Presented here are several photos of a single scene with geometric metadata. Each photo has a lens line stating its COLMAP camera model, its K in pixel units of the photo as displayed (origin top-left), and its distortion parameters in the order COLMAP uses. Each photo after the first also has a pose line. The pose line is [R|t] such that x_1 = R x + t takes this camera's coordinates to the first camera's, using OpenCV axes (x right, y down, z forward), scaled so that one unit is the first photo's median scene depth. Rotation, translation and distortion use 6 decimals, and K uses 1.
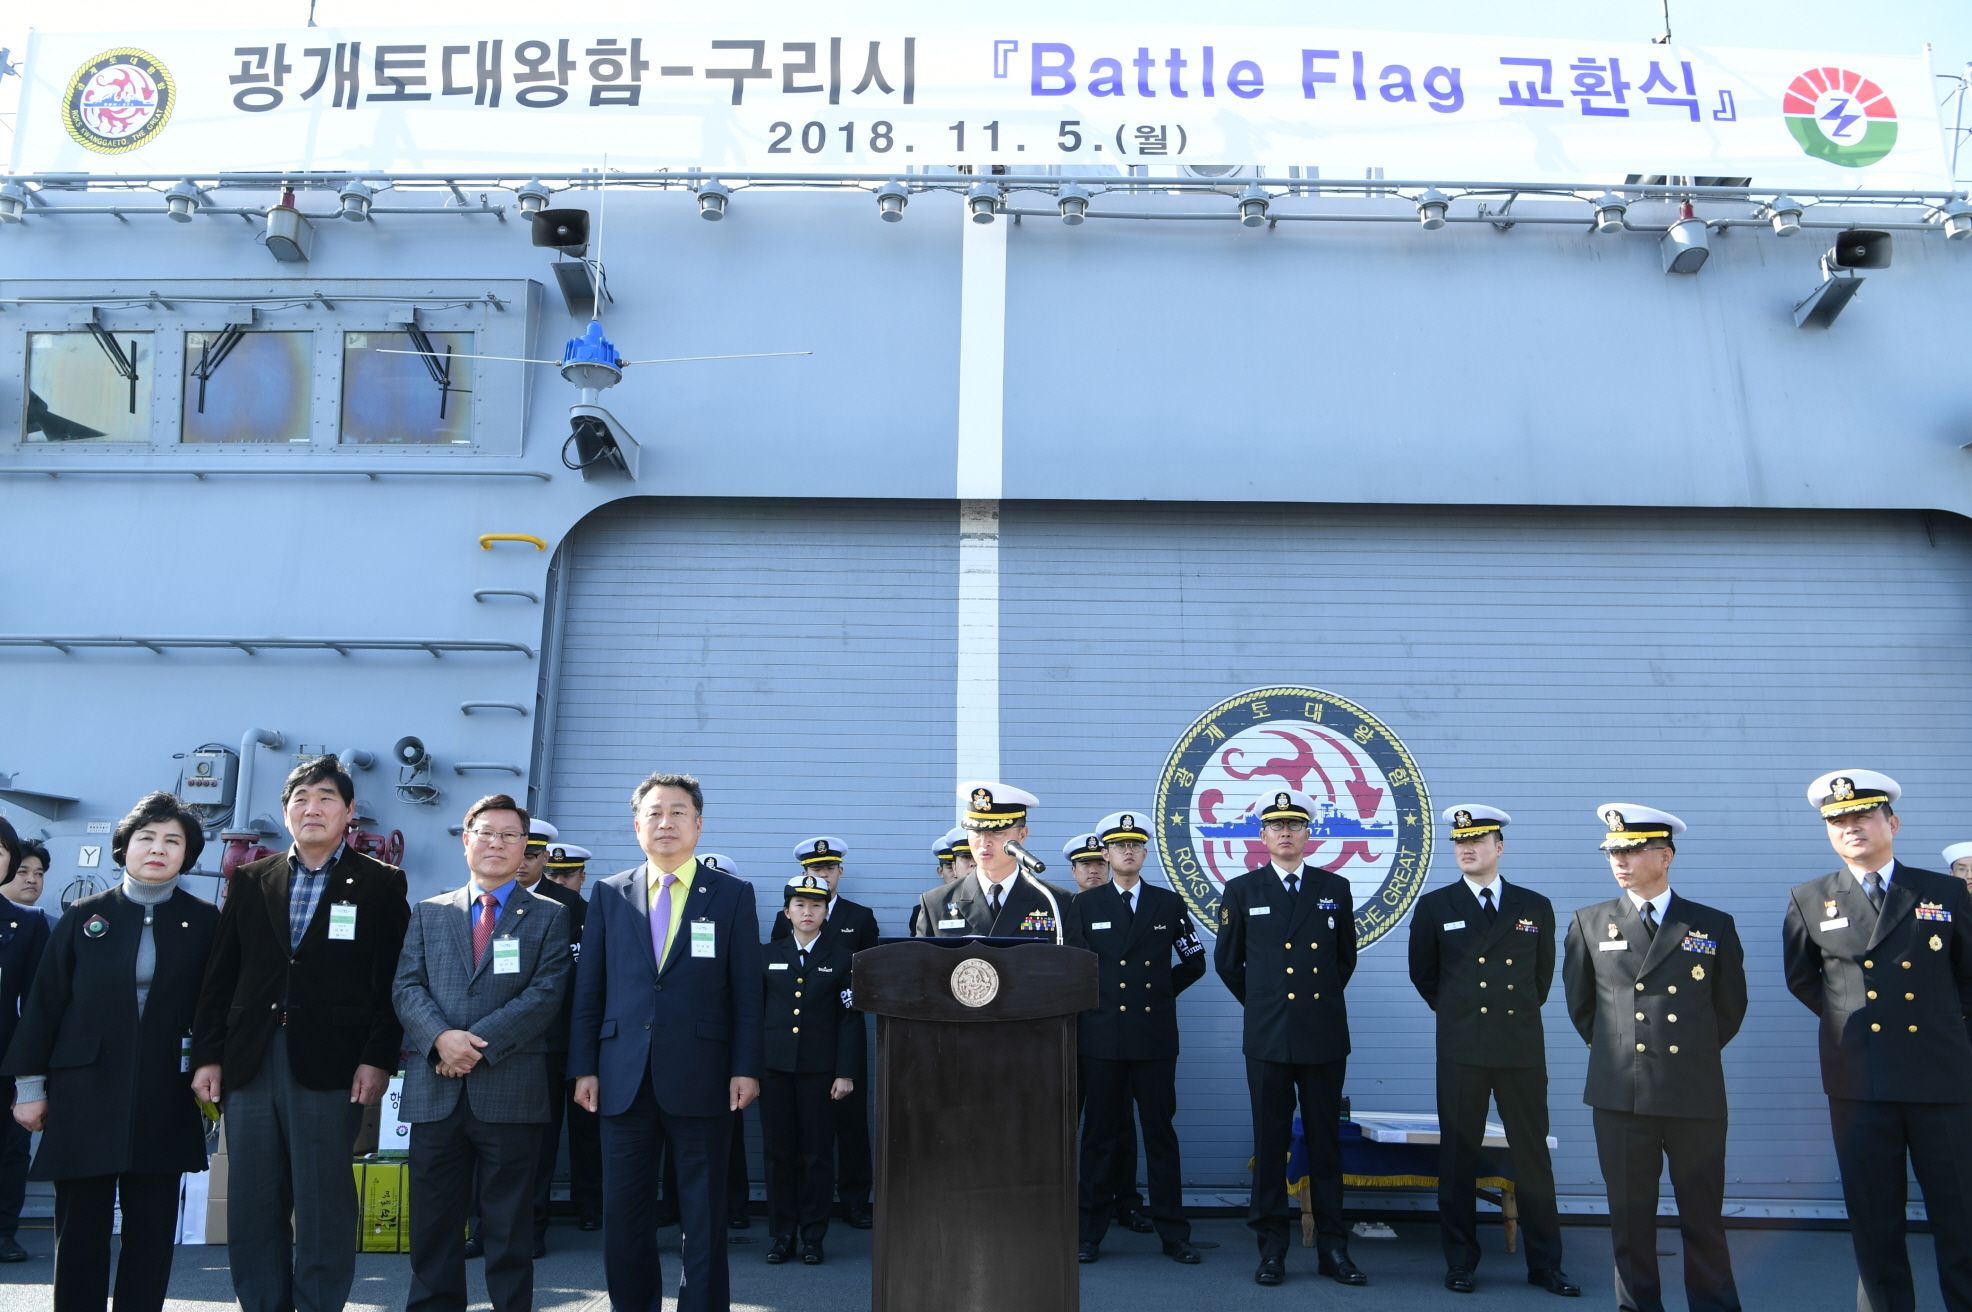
lens RADIAL K [[1480.8, 0, 984.6], [0, 1480.8, 660.9], [0, 0, 1]] dist [-0.061787, 0.029412]
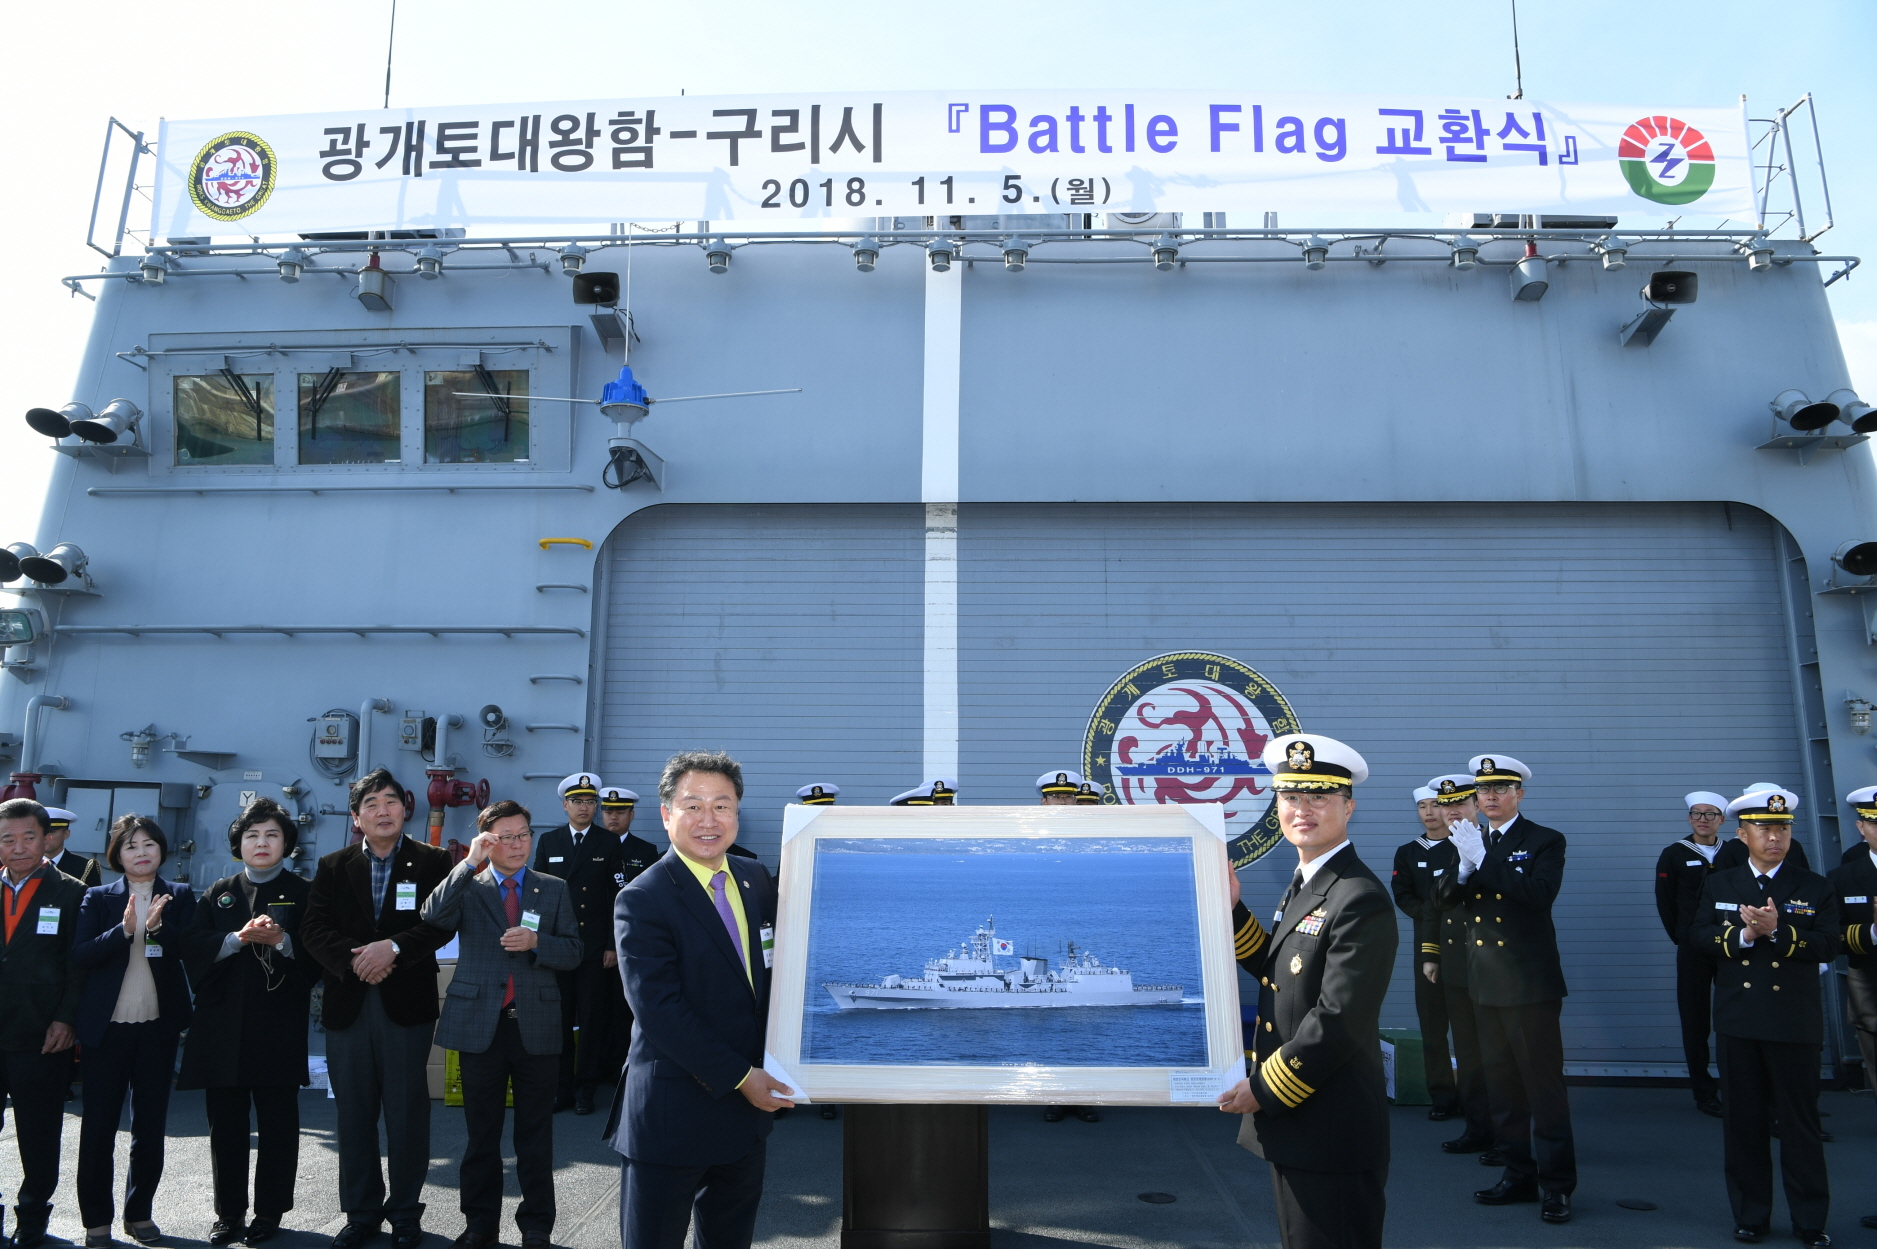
lens RADIAL K [[1333.4, 0, 930.9], [0, 1333.4, 628.3], [0, 0, 1]] dist [-0.066923, 0.010817]
pose [[0.999362, -0.009233, -0.034509, 0.025933], [0.011741, 0.997249, 0.073193, -0.085447], [0.033738, -0.073552, 0.996721, -0.111793]]
